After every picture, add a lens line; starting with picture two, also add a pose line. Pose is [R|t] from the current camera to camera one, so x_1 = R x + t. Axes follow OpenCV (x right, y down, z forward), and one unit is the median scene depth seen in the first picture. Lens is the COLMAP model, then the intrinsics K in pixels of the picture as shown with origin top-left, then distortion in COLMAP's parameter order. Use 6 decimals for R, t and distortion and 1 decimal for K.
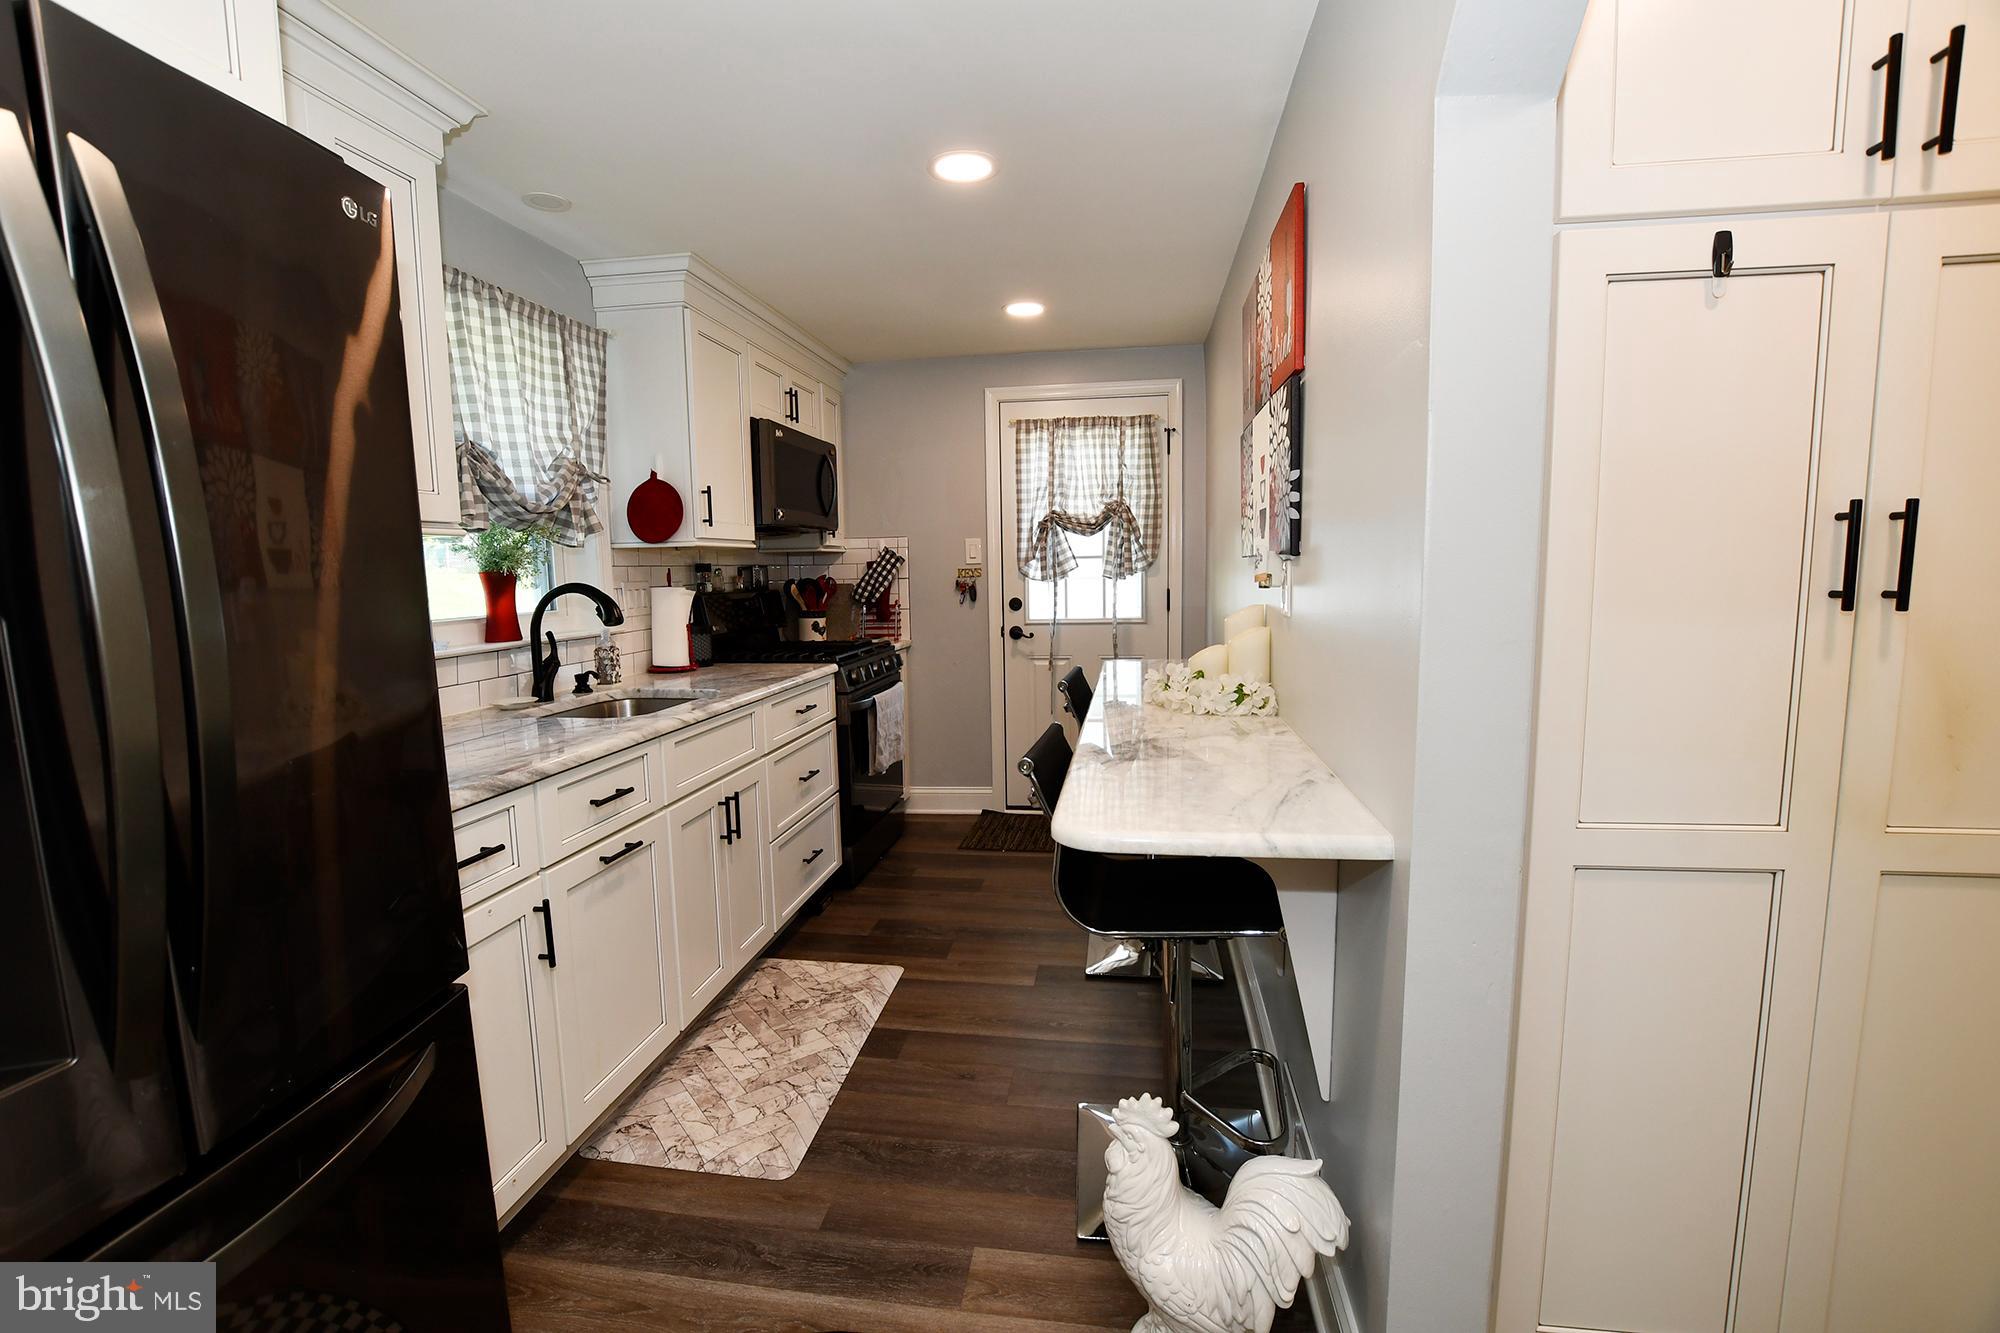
lens RADIAL K [[895.3, 0, 1003.1], [0, 895.3, 669.3], [0, 0, 1]] dist [-0.028487, 0.000482]
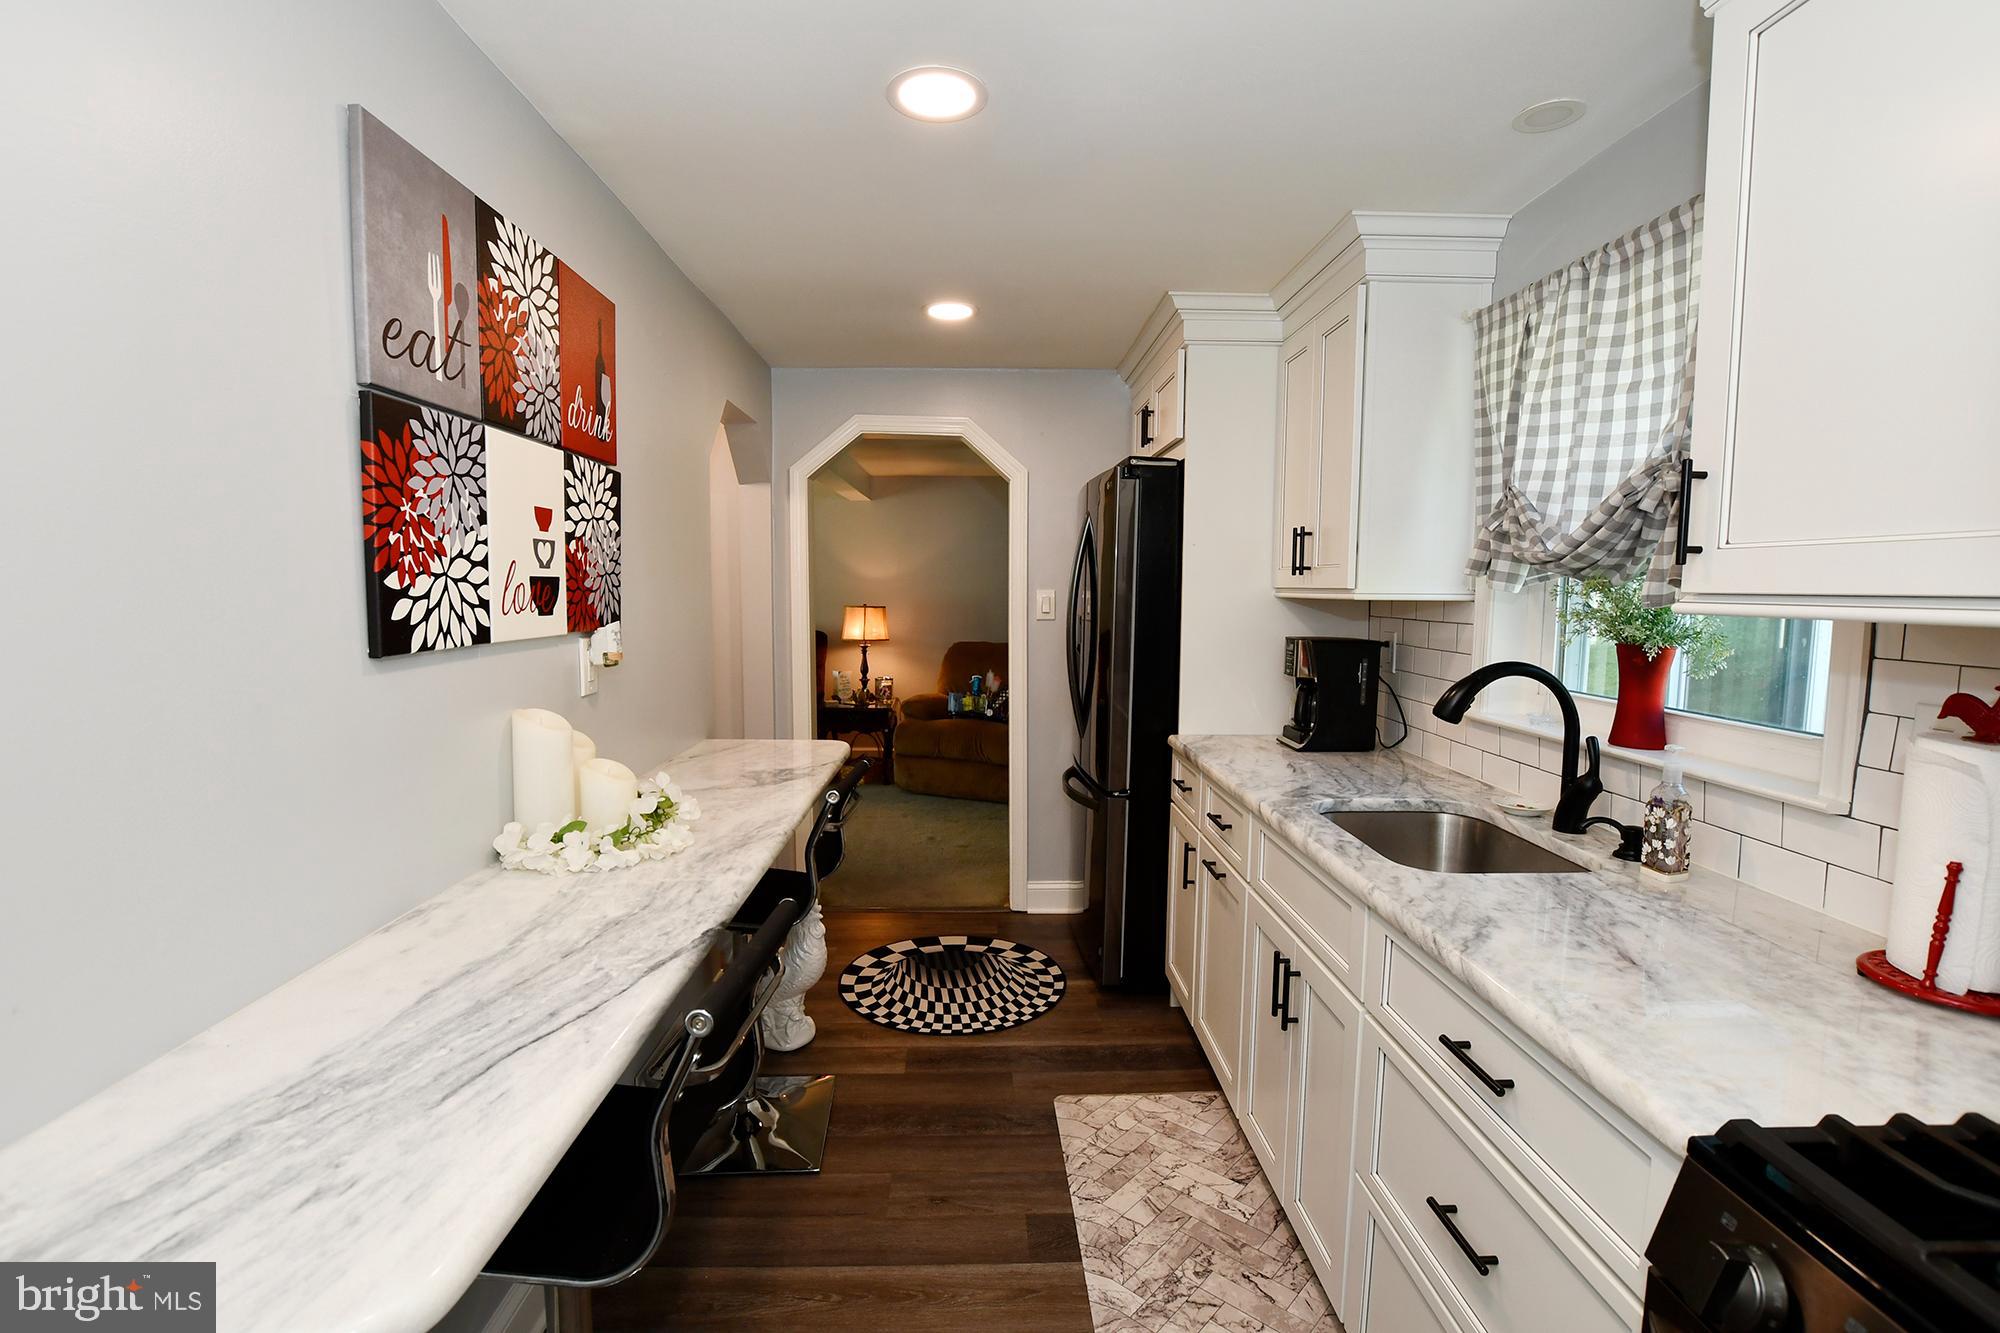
lens RADIAL K [[895.3, 0, 997.3], [0, 895.3, 672.0], [0, 0, 1]] dist [-0.028487, 0.000482]
pose [[-0.984386, 0.030273, -0.173400, 0.038593], [-0.008046, 0.976331, 0.216131, -0.248050], [0.175839, 0.214151, -0.960843, 1.669257]]
